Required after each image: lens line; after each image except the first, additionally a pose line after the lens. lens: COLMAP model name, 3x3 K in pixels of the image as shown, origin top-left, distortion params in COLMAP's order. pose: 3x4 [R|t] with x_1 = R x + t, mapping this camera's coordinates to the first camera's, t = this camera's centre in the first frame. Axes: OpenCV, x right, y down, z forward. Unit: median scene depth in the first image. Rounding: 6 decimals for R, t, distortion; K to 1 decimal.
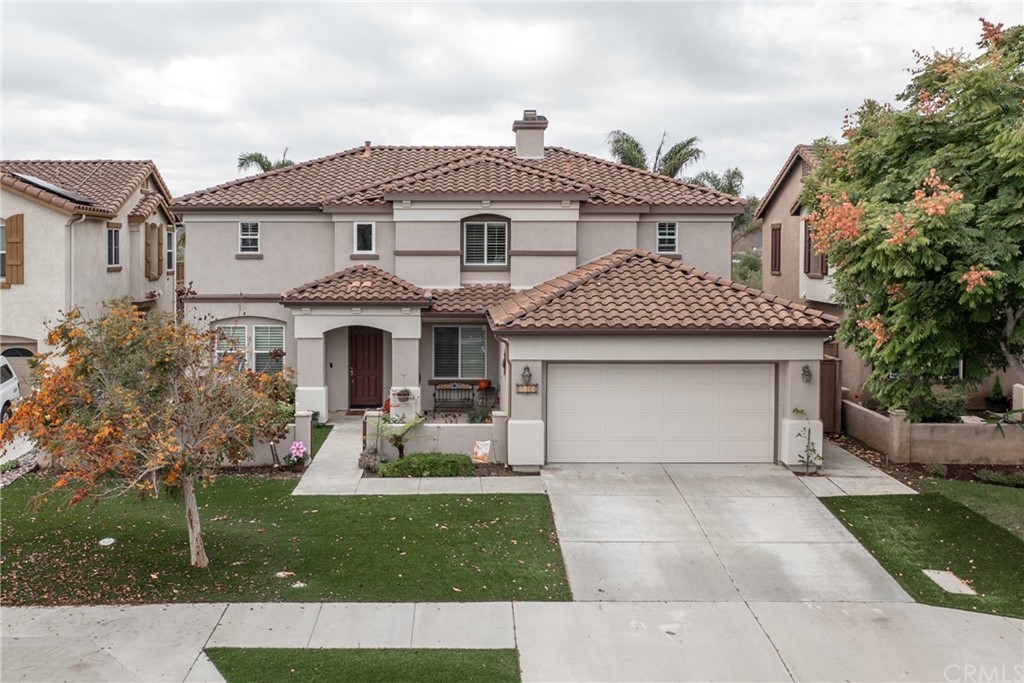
lens RADIAL K [[979.1, 0, 458.3], [0, 979.1, 269.8], [0, 0, 1]] dist [-0.010236, 0.000000]
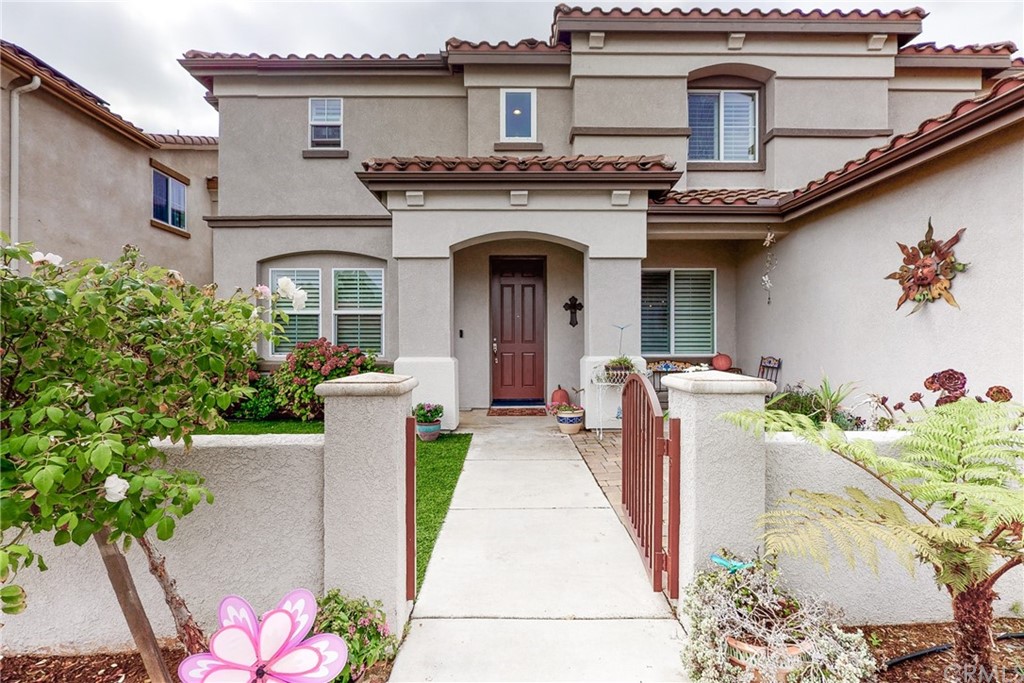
lens RADIAL K [[458.2, 0, 512.8], [0, 458.2, 346.4], [0, 0, 1]] dist [0.009194, -0.000003]
pose [[0.999838, -0.002747, 0.017791, -0.133741], [0.003210, 0.999656, -0.026025, 0.146103], [-0.017713, 0.026078, 0.999503, 0.928532]]
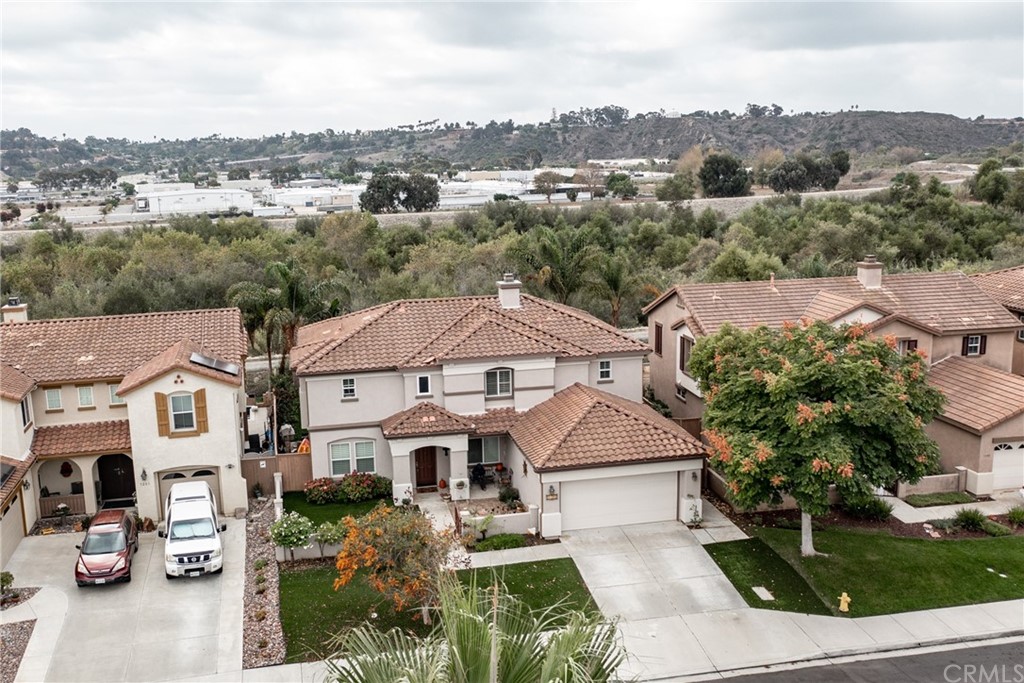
lens RADIAL K [[979.1, 0, 483.0], [0, 979.1, 341.9], [0, 0, 1]] dist [-0.010236, 0.000000]
pose [[0.980773, -0.063390, 0.184568, -0.371888], [0.029584, 0.983139, 0.180450, -0.493399], [-0.192895, -0.171521, 0.966112, -0.695829]]
